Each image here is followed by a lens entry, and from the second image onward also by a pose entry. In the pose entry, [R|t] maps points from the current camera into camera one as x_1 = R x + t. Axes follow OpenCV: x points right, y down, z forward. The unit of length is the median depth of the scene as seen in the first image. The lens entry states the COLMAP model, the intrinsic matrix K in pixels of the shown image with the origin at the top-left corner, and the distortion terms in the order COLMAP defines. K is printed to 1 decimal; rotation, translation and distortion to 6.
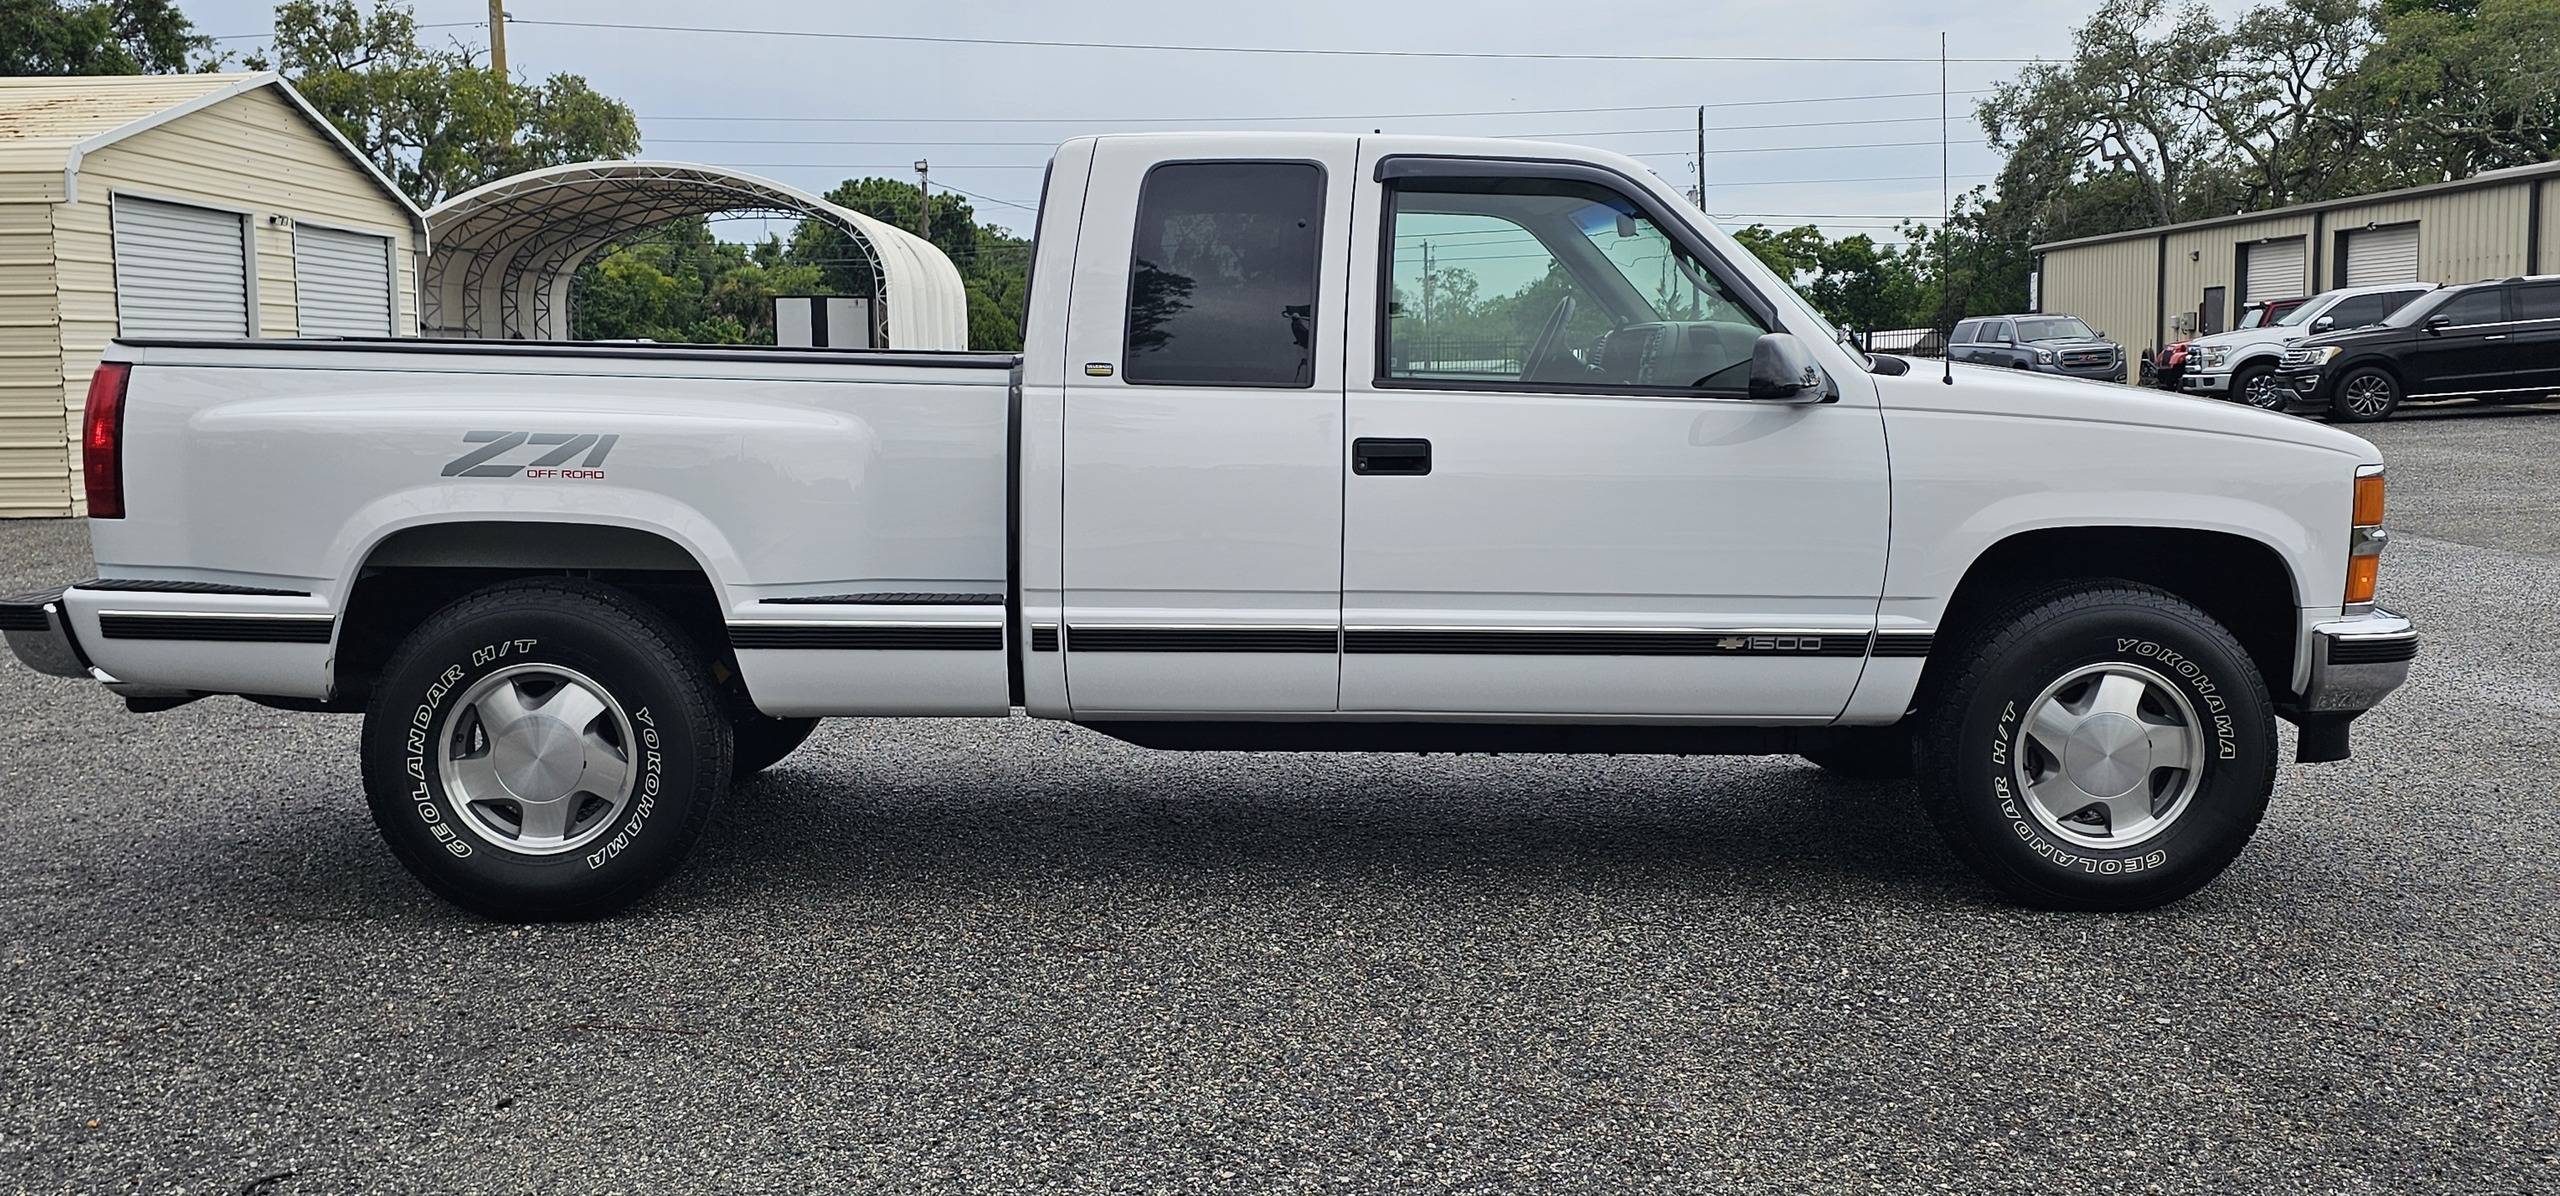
lens RADIAL K [[2250.7, 0, 1278.2], [0, 2250.7, 589.5], [0, 0, 1]] dist [0.099868, -0.121280]
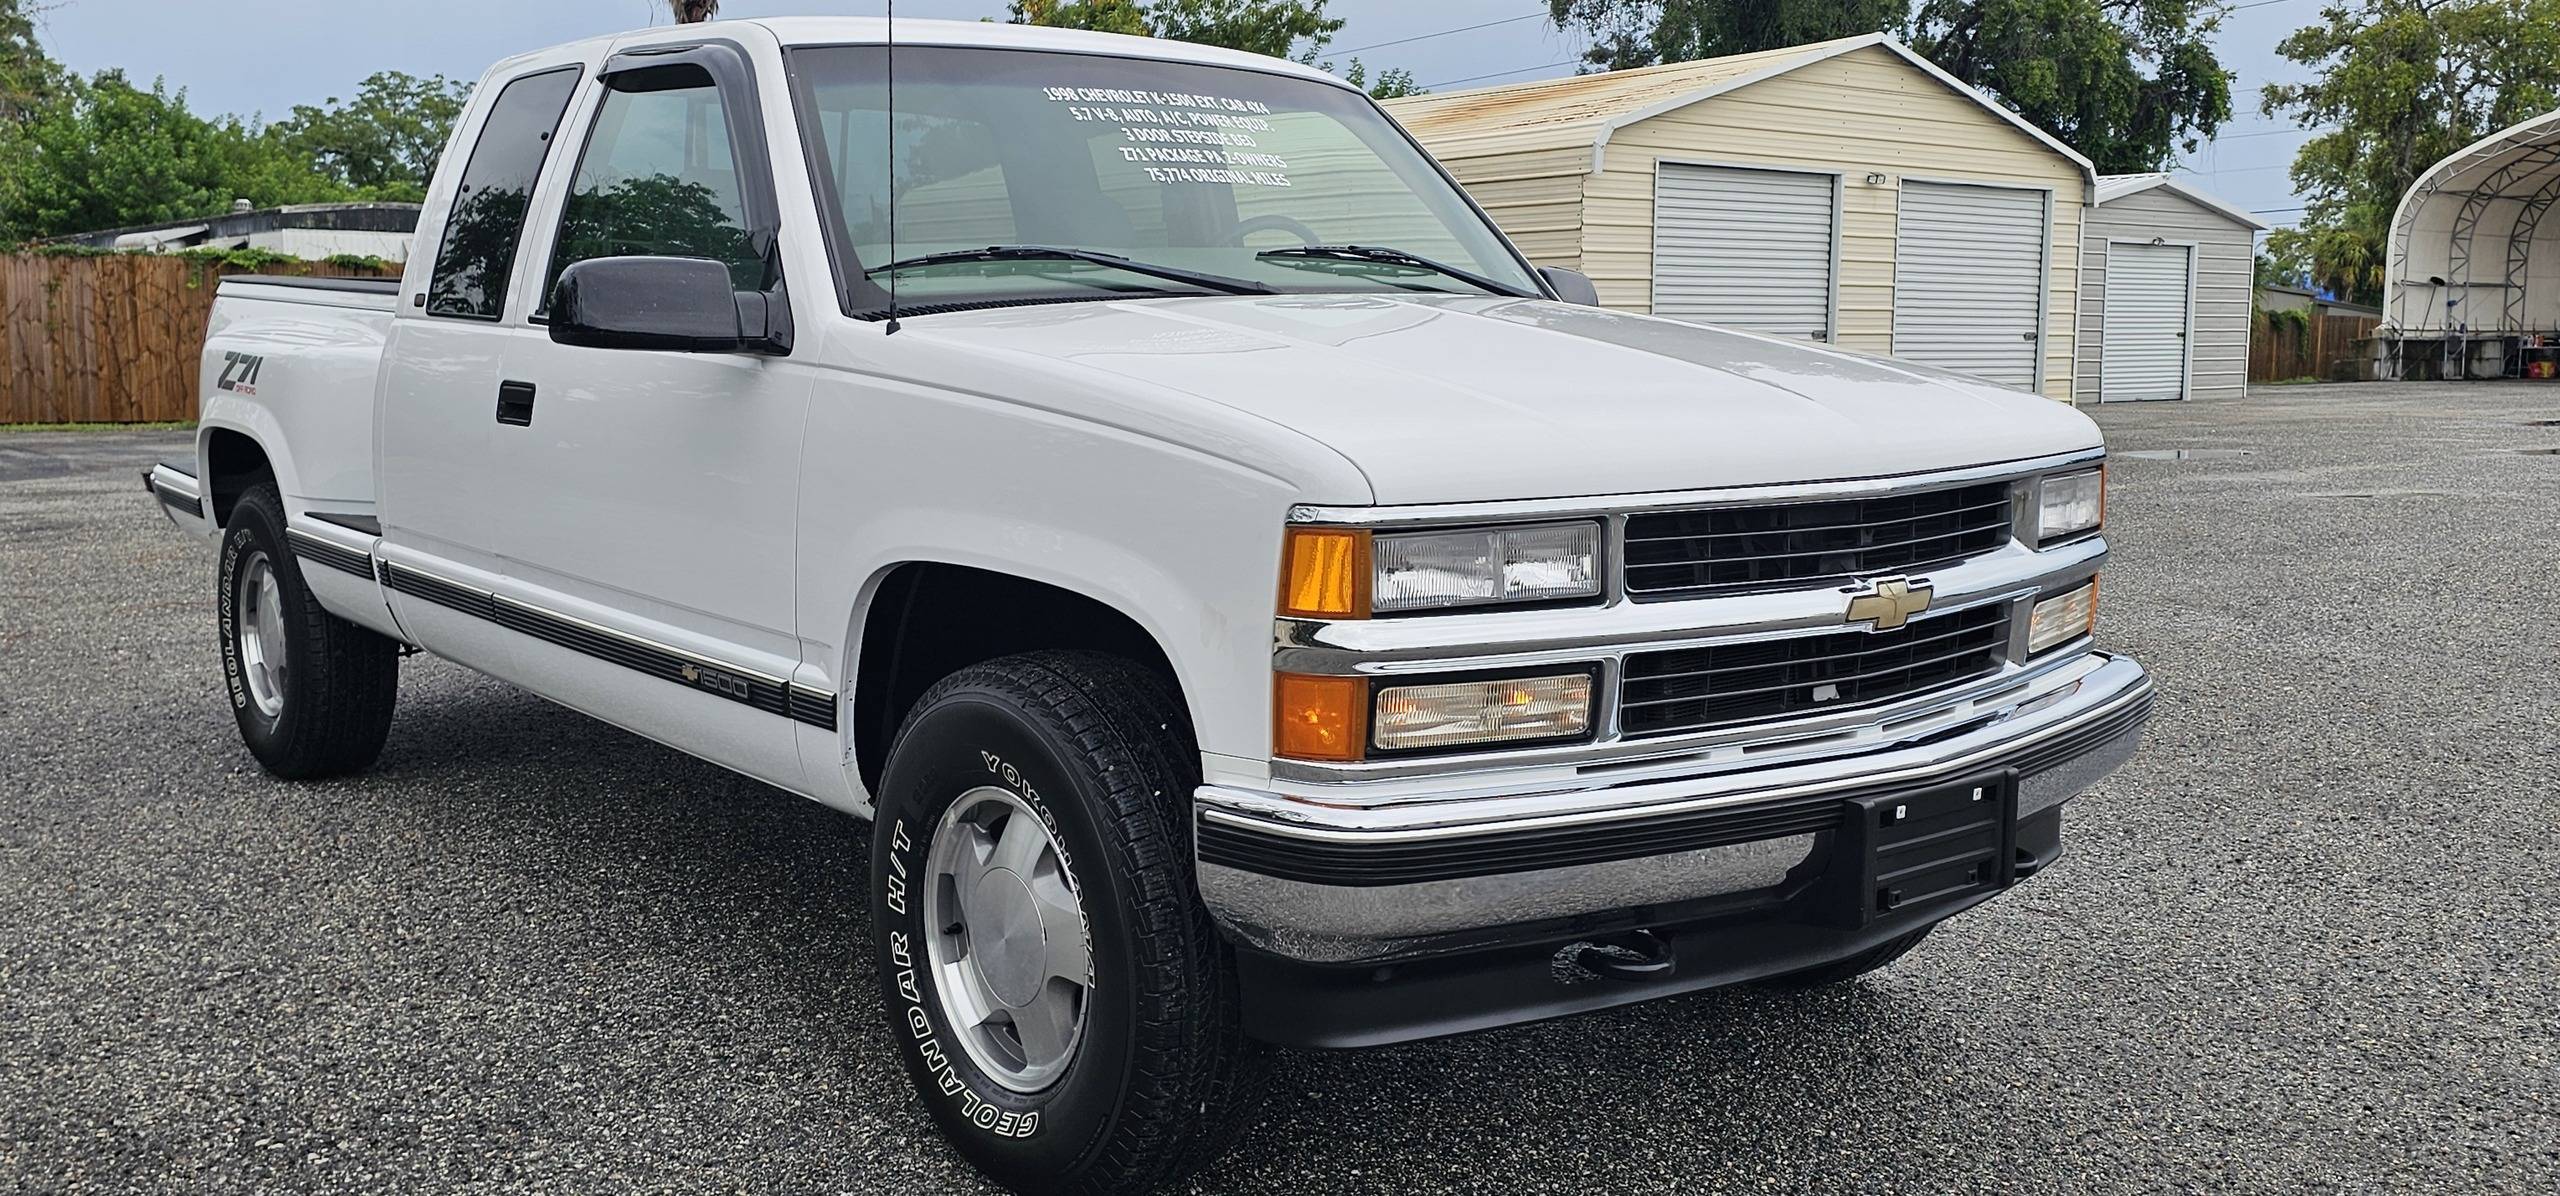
lens RADIAL K [[2250.7, 0, 1275.4], [0, 2250.7, 570.5], [0, 0, 1]] dist [0.099868, -0.121280]
pose [[0.605352, 0.098696, -0.789816, 0.795319], [-0.091642, 0.994326, 0.054013, -0.059743], [0.790665, 0.039684, 0.610962, 0.608605]]
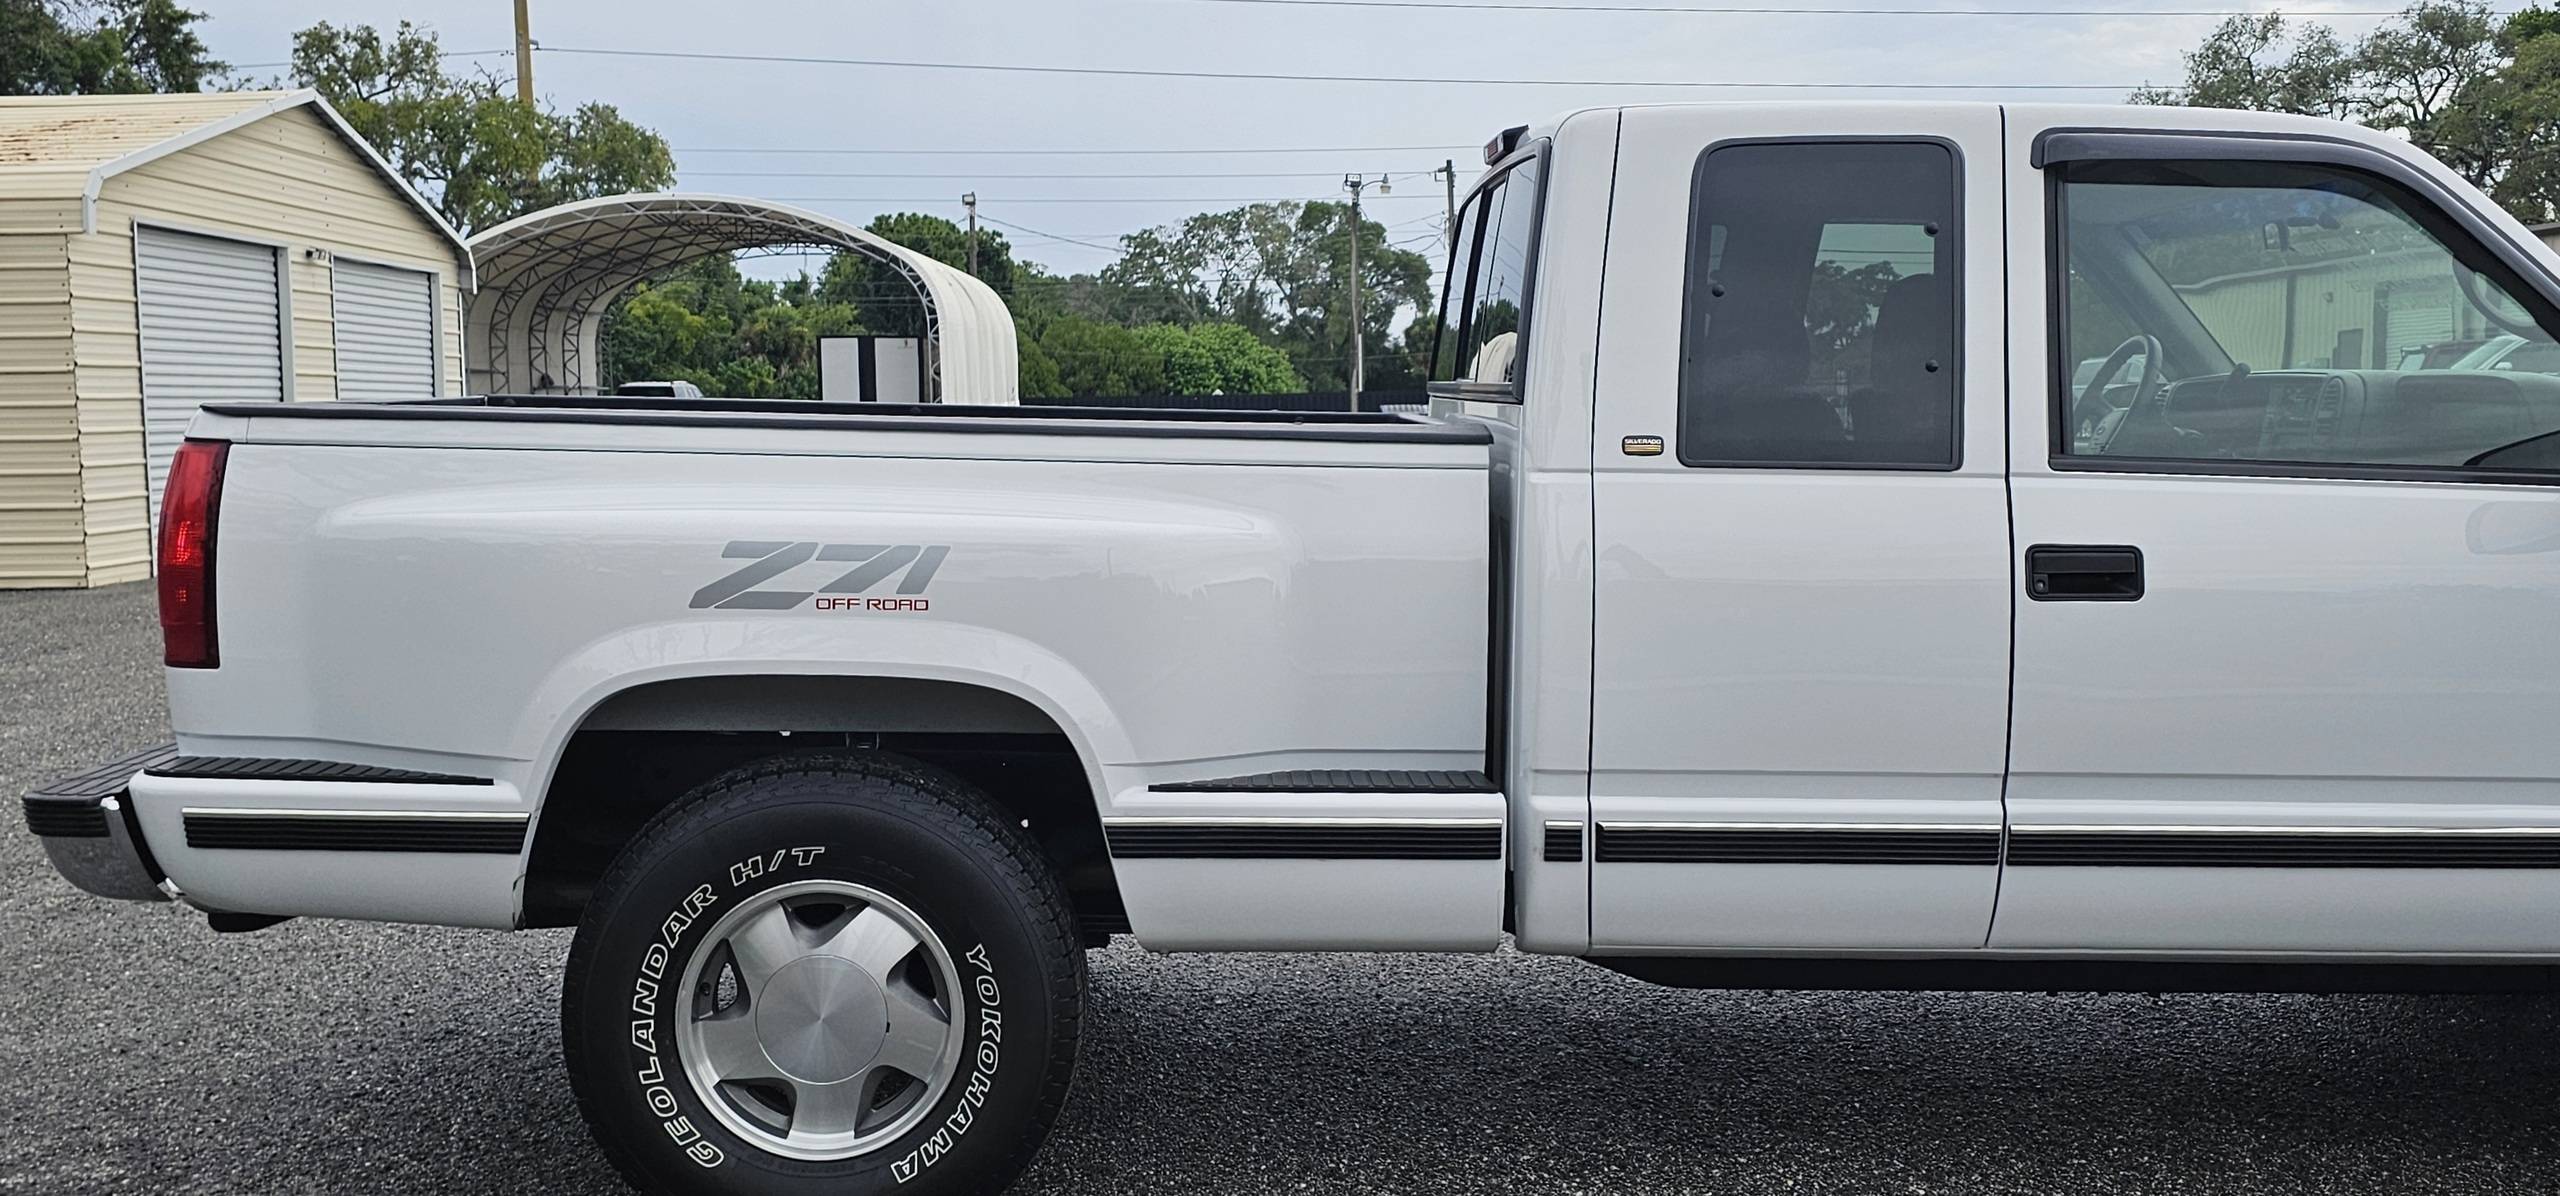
lens RADIAL K [[2328.0, 0, 1308.1], [0, 2328.0, 598.6], [0, 0, 1]] dist [0.061374, 0.000000]
pose [[0.999998, -0.000875, -0.001966, -0.155737], [0.000842, 0.999864, -0.016490, -0.034917], [0.001980, 0.016489, 0.999862, 0.260432]]
